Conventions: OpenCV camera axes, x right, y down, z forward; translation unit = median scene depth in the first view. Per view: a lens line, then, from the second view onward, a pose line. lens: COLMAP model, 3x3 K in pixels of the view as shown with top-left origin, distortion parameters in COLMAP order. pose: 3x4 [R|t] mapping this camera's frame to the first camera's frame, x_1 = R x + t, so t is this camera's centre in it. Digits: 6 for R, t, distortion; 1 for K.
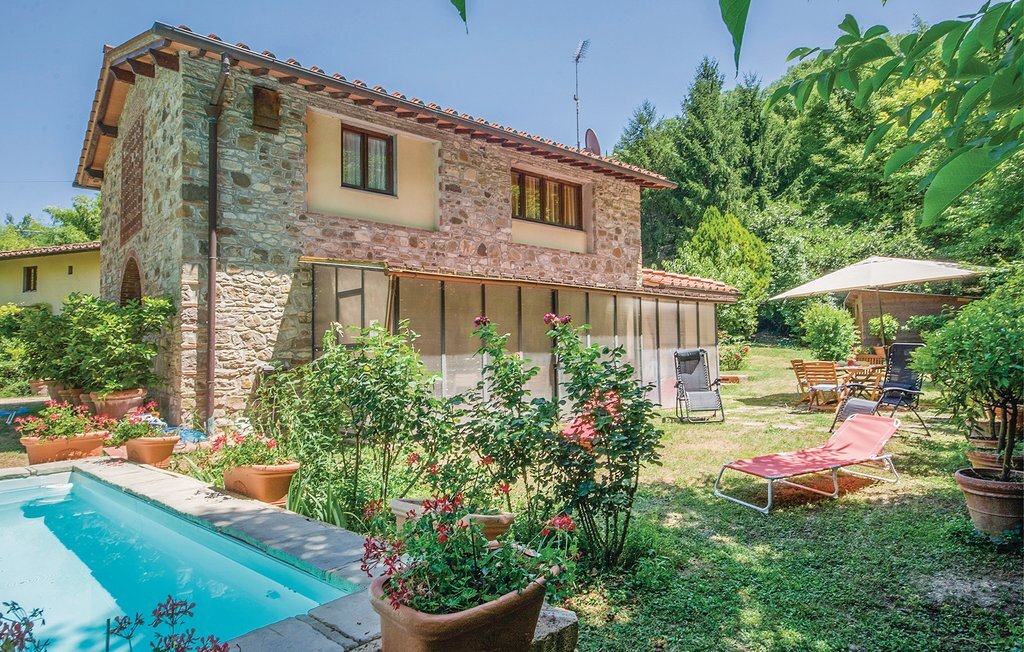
lens RADIAL K [[592.3, 0, 512.0], [0, 592.3, 326.0], [0, 0, 1]] dist [0.006346, 0.001287]
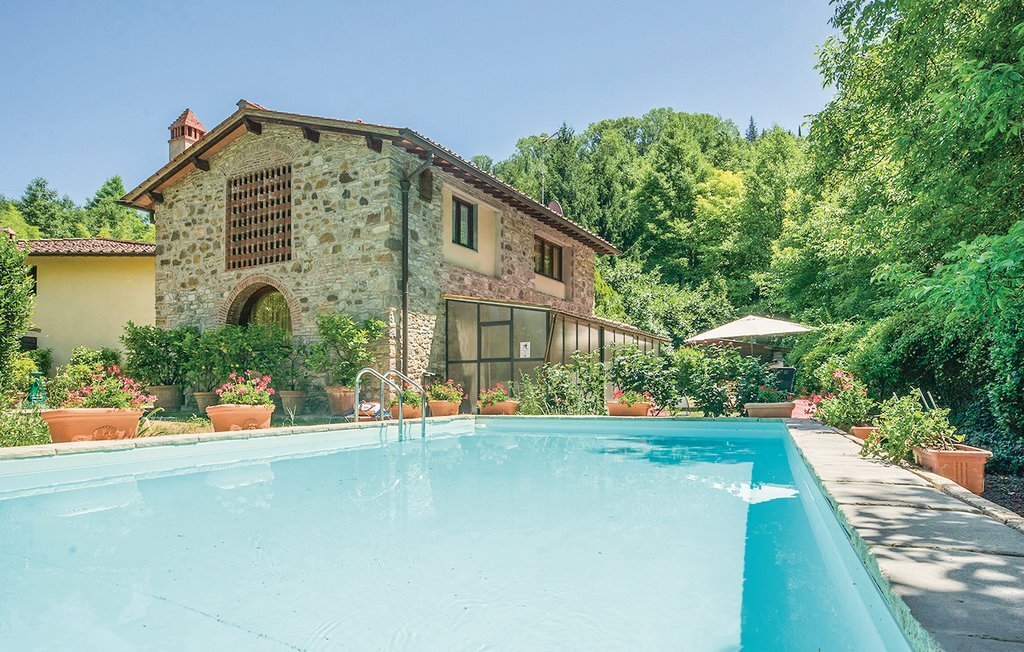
lens RADIAL K [[665.4, 0, 515.9], [0, 665.4, 381.3], [0, 0, 1]] dist [-0.028350, 0.089473]
pose [[0.928023, 0.019391, 0.372018, -0.568007], [-0.027241, 0.999503, 0.015858, 0.040519], [-0.371525, -0.024850, 0.928090, -0.363496]]
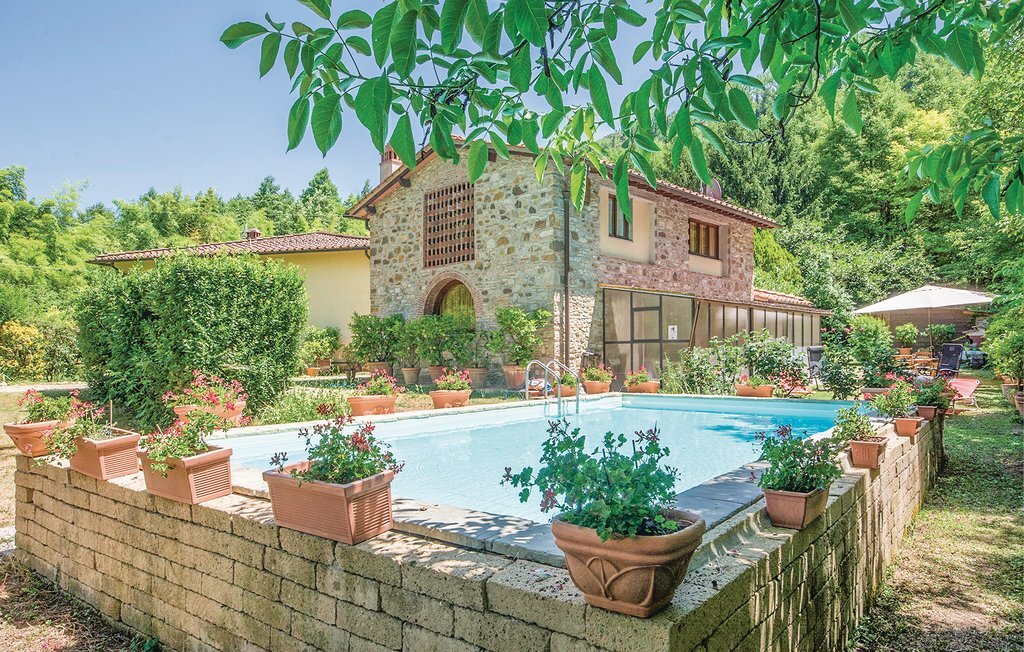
lens RADIAL K [[692.6, 0, 497.5], [0, 692.6, 345.2], [0, 0, 1]] dist [0.023860, 0.003176]
pose [[0.994691, 0.013439, 0.102027, -0.602526], [-0.016558, 0.999419, 0.029786, -0.003440], [-0.101568, -0.031317, 0.994336, -0.600206]]
